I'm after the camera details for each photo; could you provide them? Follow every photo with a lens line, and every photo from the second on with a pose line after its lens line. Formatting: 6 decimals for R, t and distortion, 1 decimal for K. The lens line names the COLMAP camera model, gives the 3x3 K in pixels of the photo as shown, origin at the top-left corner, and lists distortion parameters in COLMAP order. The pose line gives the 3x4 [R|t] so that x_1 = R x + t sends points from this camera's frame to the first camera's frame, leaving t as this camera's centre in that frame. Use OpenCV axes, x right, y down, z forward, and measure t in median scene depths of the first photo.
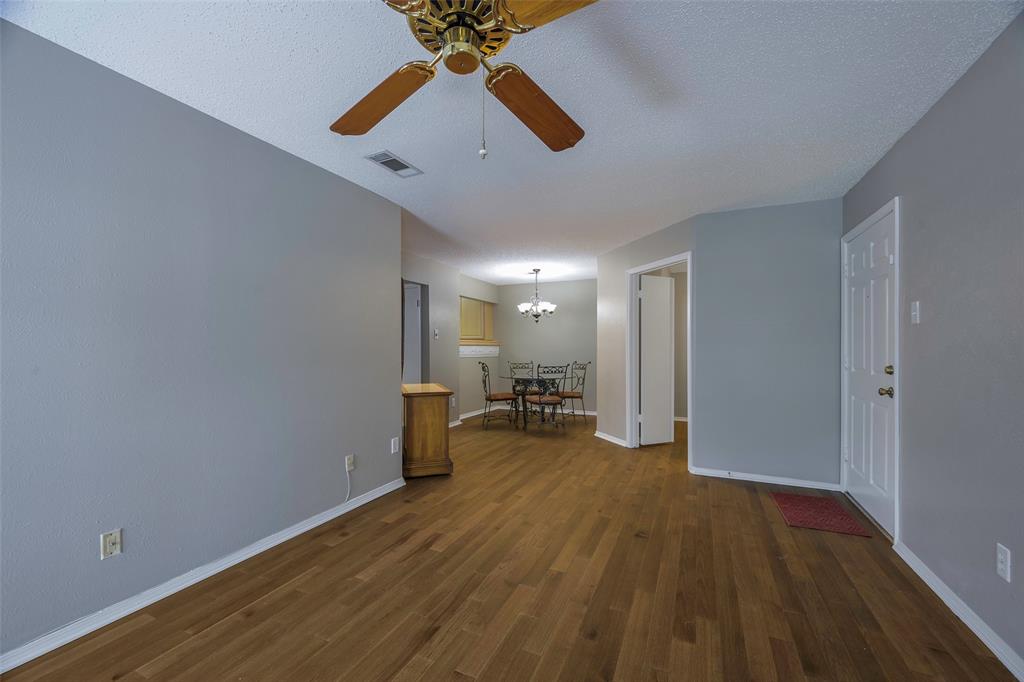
lens RADIAL K [[413.9, 0, 512.0], [0, 413.9, 341.0], [0, 0, 1]] dist [-0.000067, 0.000105]
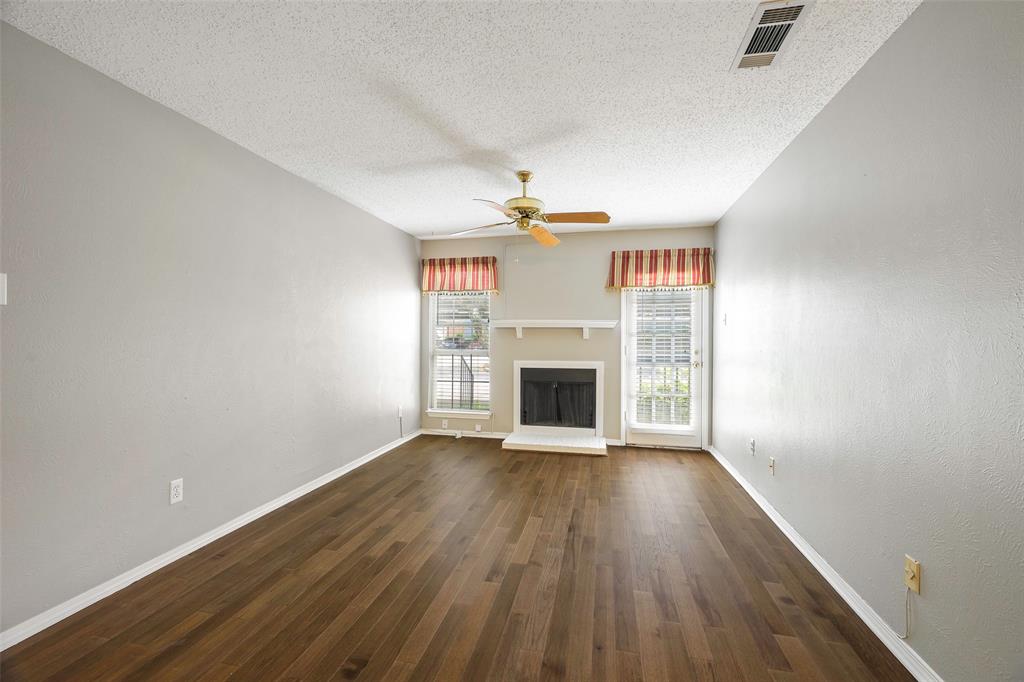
lens RADIAL K [[400.9, 0, 512.0], [0, 400.9, 341.0], [0, 0, 1]] dist [0.000393, 0.000069]
pose [[-0.978693, 0.001536, -0.205324, 0.276715], [0.002122, 0.999994, -0.002633, 0.017930], [0.205319, -0.003013, -0.978691, 2.093687]]
